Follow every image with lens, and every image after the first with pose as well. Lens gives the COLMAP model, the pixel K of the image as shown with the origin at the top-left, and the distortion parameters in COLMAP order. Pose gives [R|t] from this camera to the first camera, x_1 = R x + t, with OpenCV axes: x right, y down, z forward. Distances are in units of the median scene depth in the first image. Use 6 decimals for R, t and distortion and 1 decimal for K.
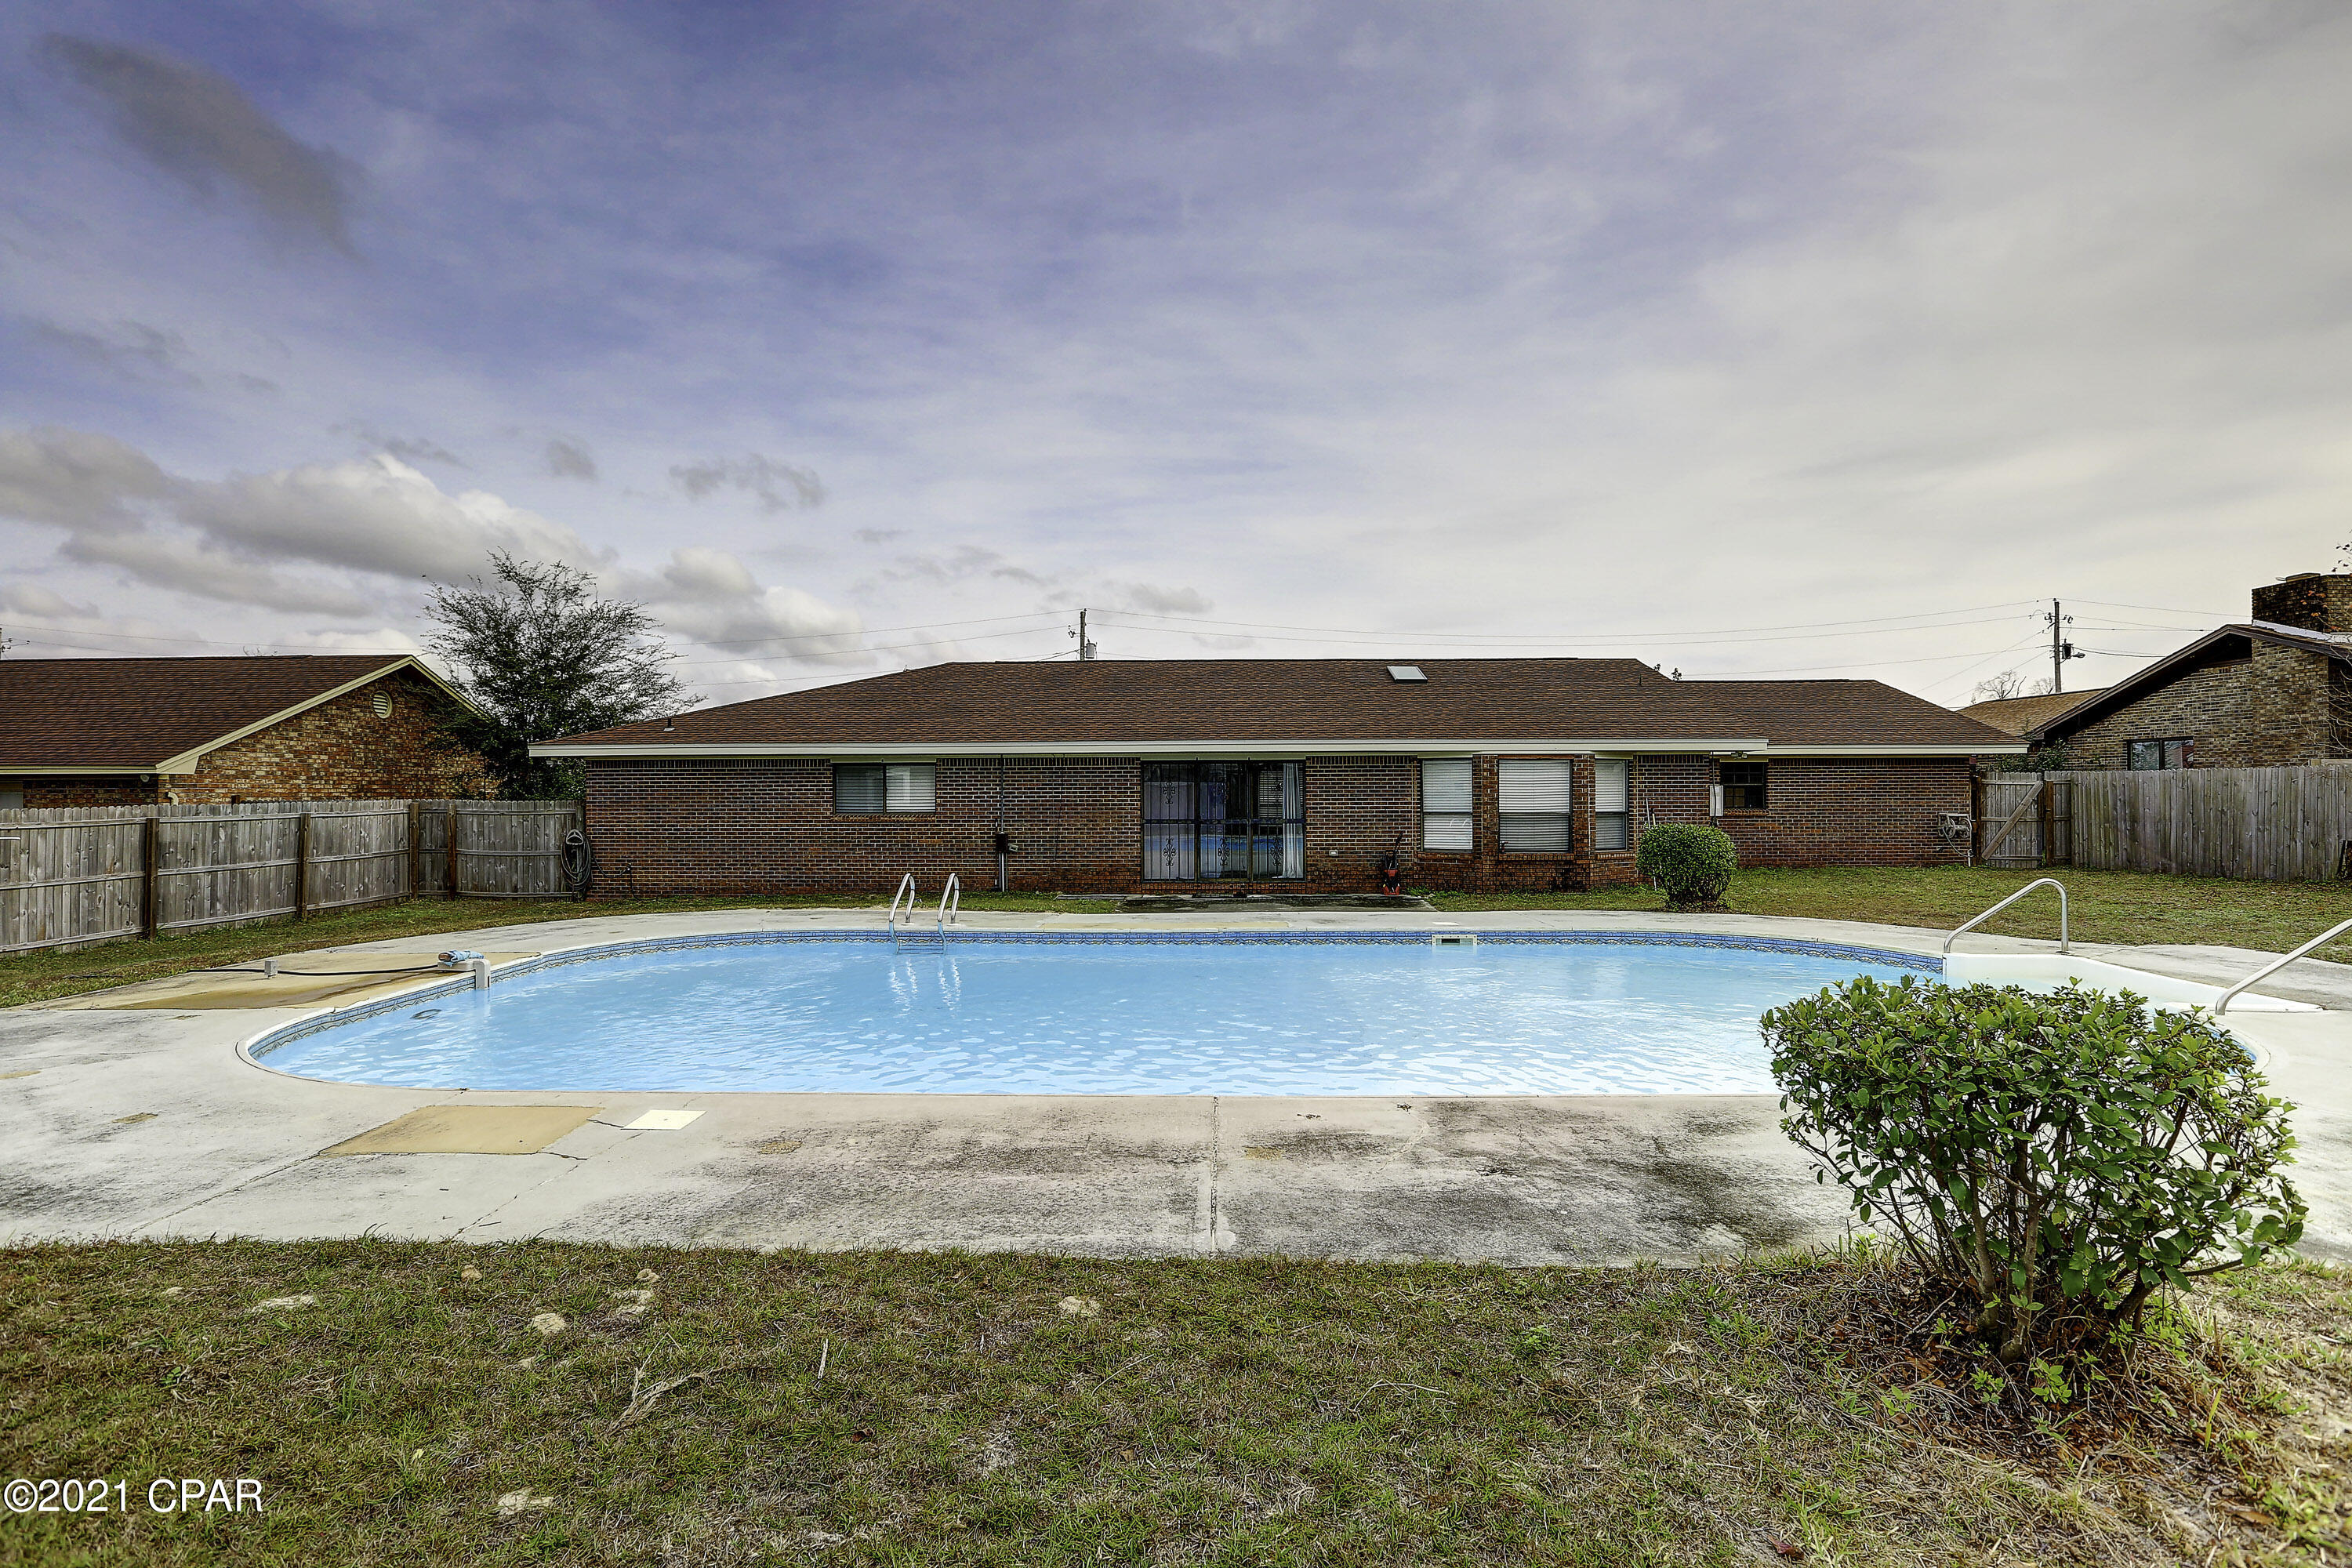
lens RADIAL K [[1129.4, 0, 1164.1], [0, 1129.4, 761.4], [0, 0, 1]] dist [-0.036344, 0.014517]
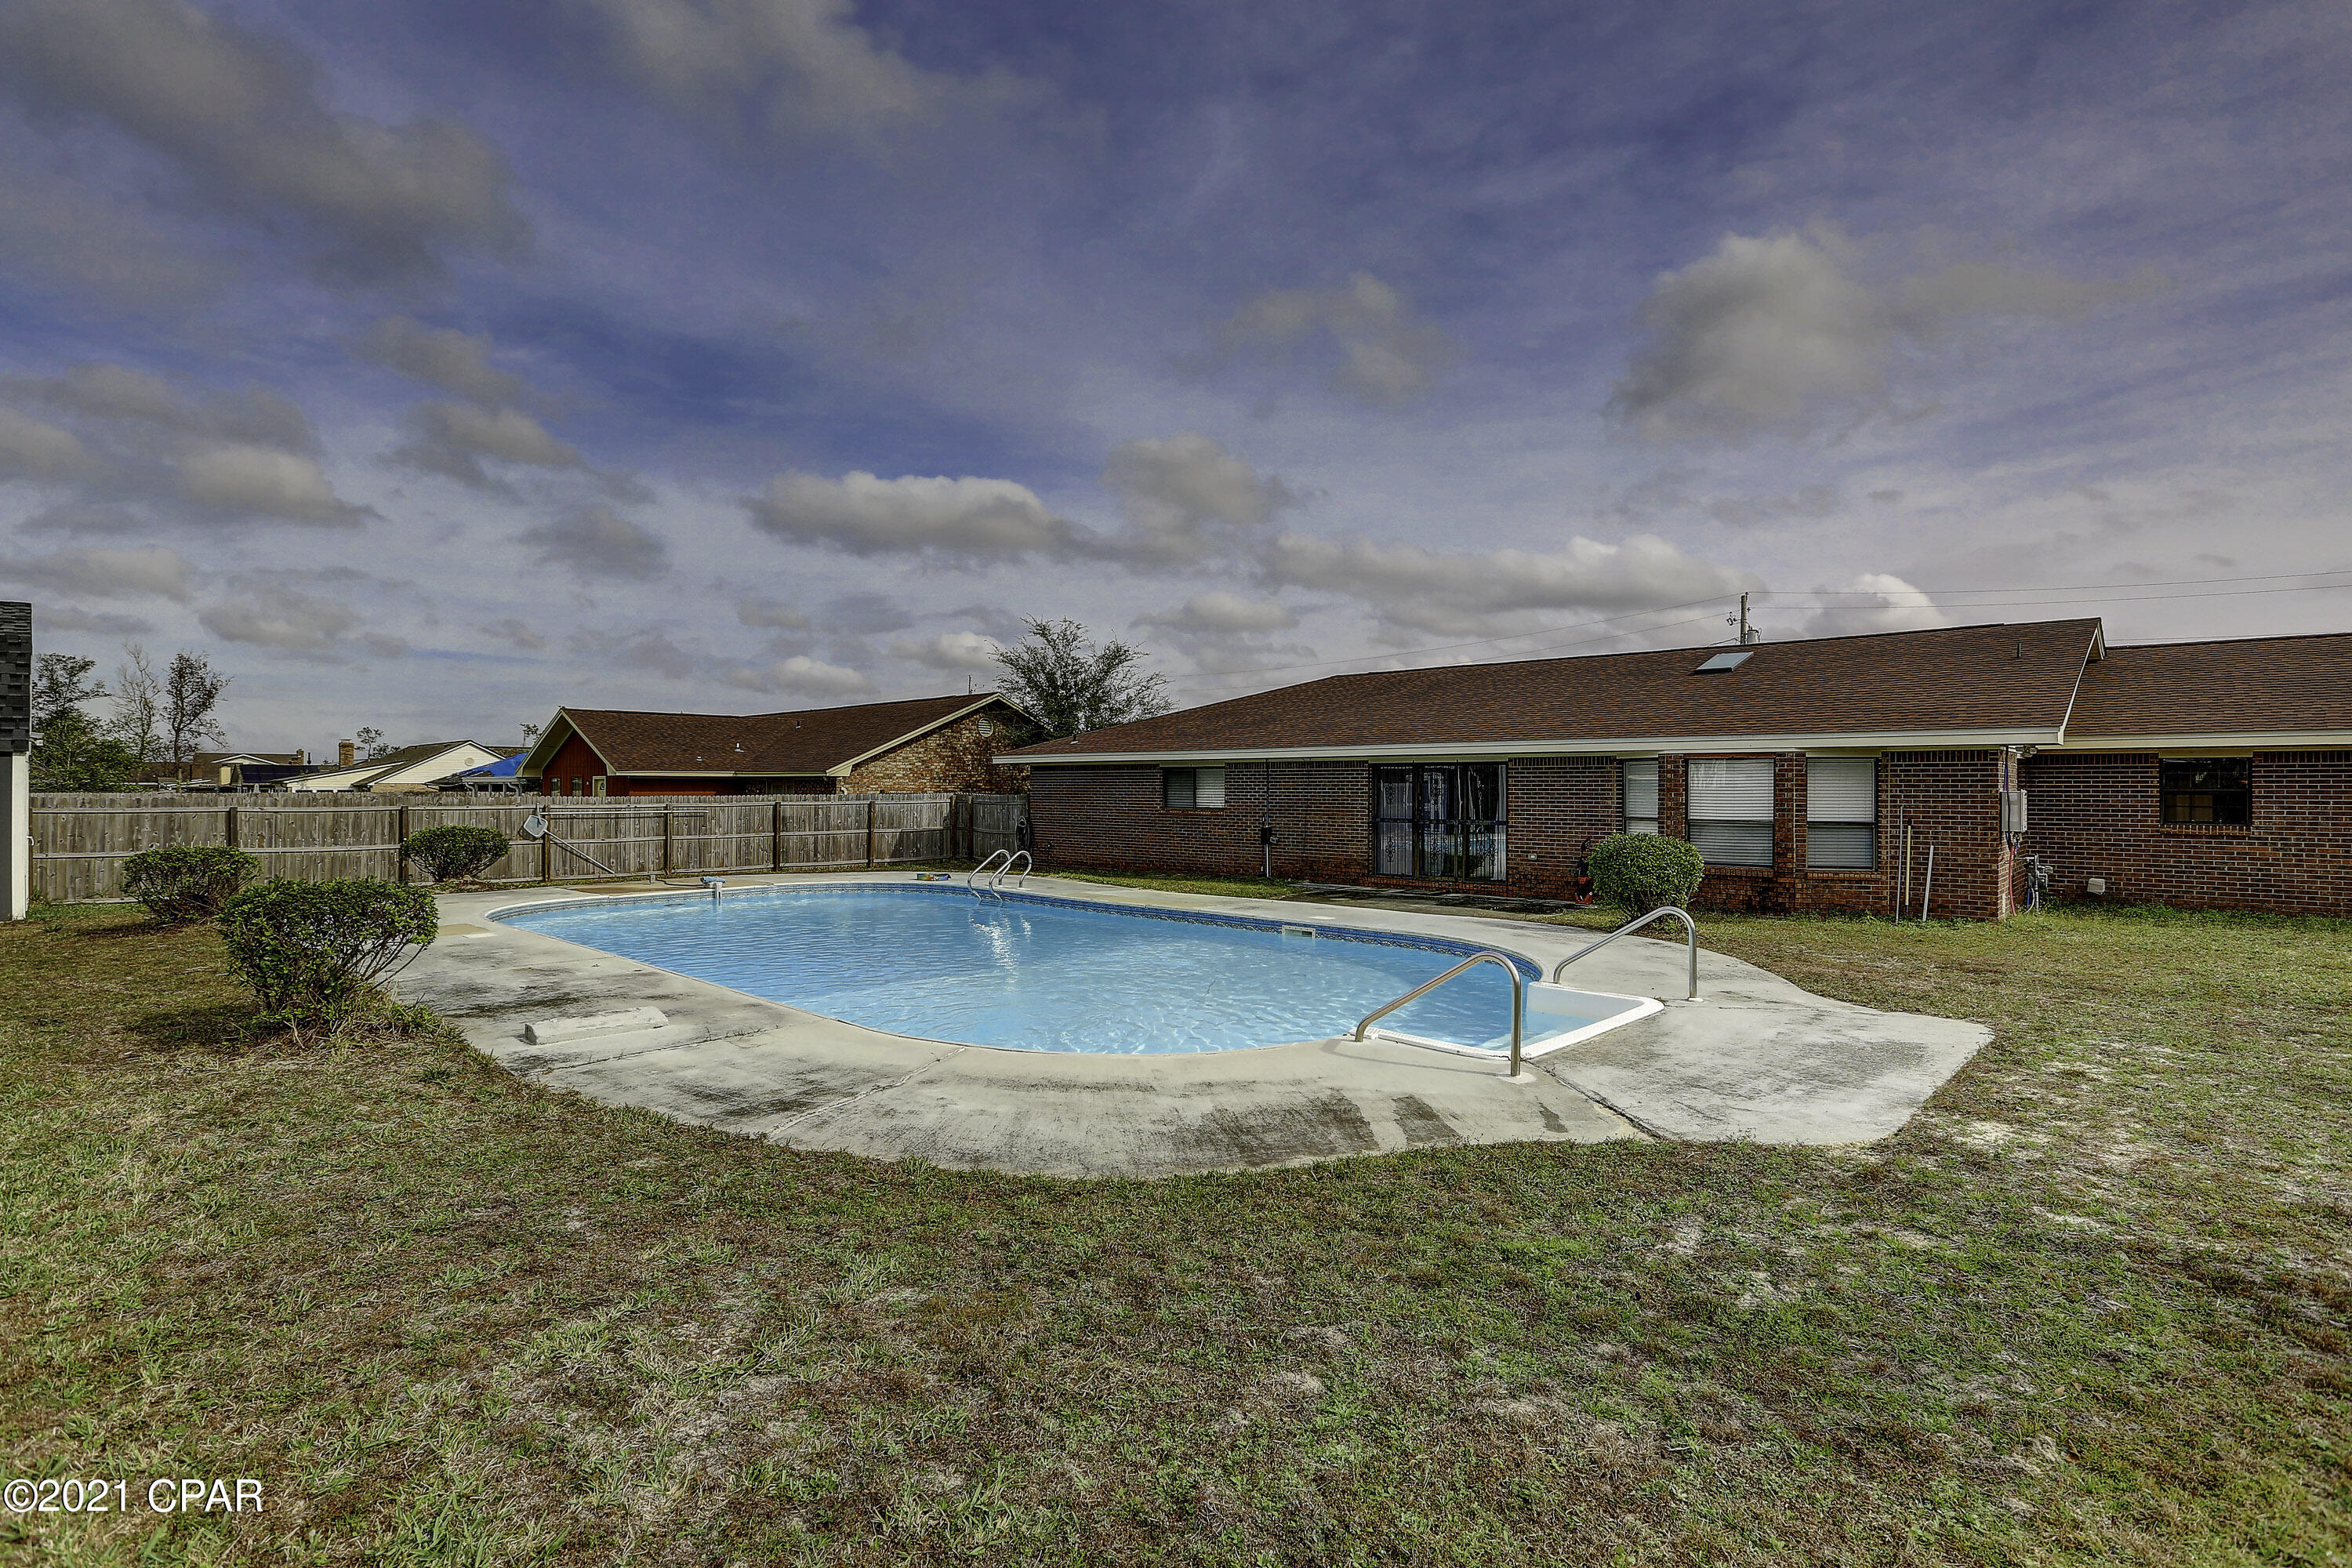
lens RADIAL K [[1129.4, 0, 1186.6], [0, 1129.4, 803.4], [0, 0, 1]] dist [-0.036344, 0.014517]
pose [[0.764541, 0.015434, -0.644390, 0.531867], [0.009583, 0.999331, 0.035305, -0.002167], [0.644504, -0.033167, 0.763881, 0.060605]]
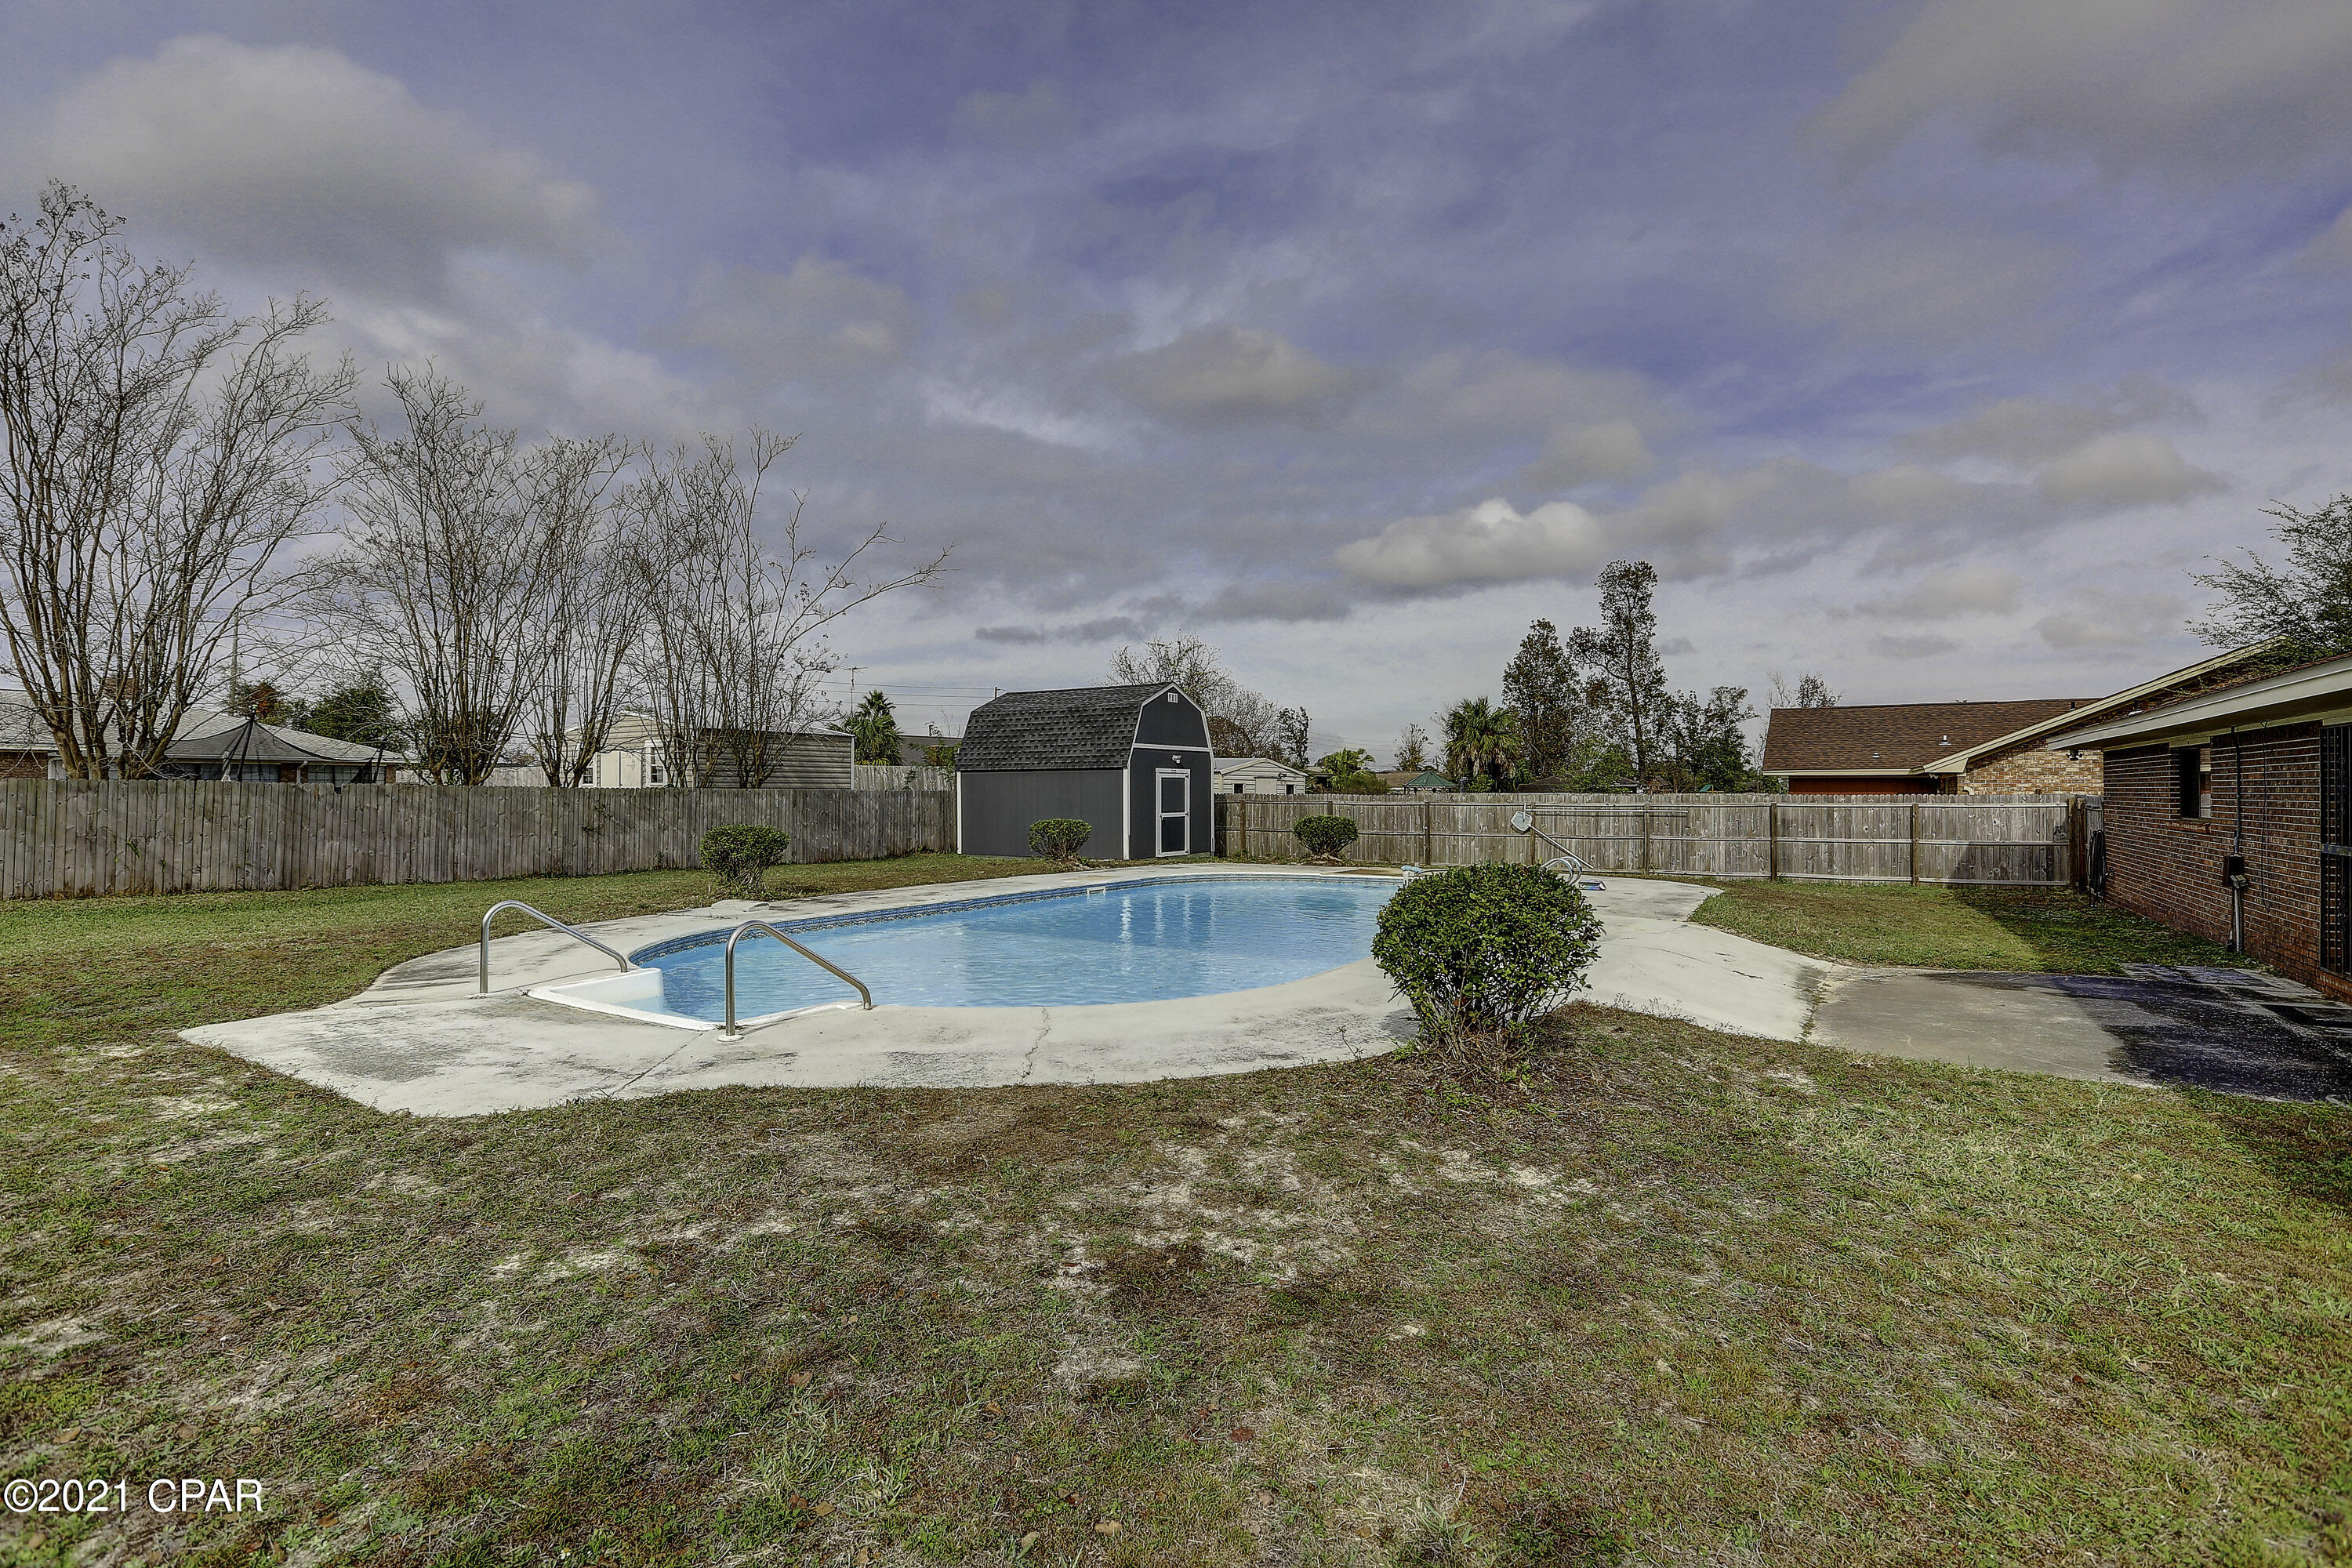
lens RADIAL K [[1129.4, 0, 1125.3], [0, 1129.4, 791.9], [0, 0, 1]] dist [-0.036344, 0.014517]
pose [[-0.455322, 0.005615, -0.890309, 0.677883], [0.022654, 0.999729, -0.005280, 0.017774], [0.890039, -0.022573, -0.455326, 0.695195]]
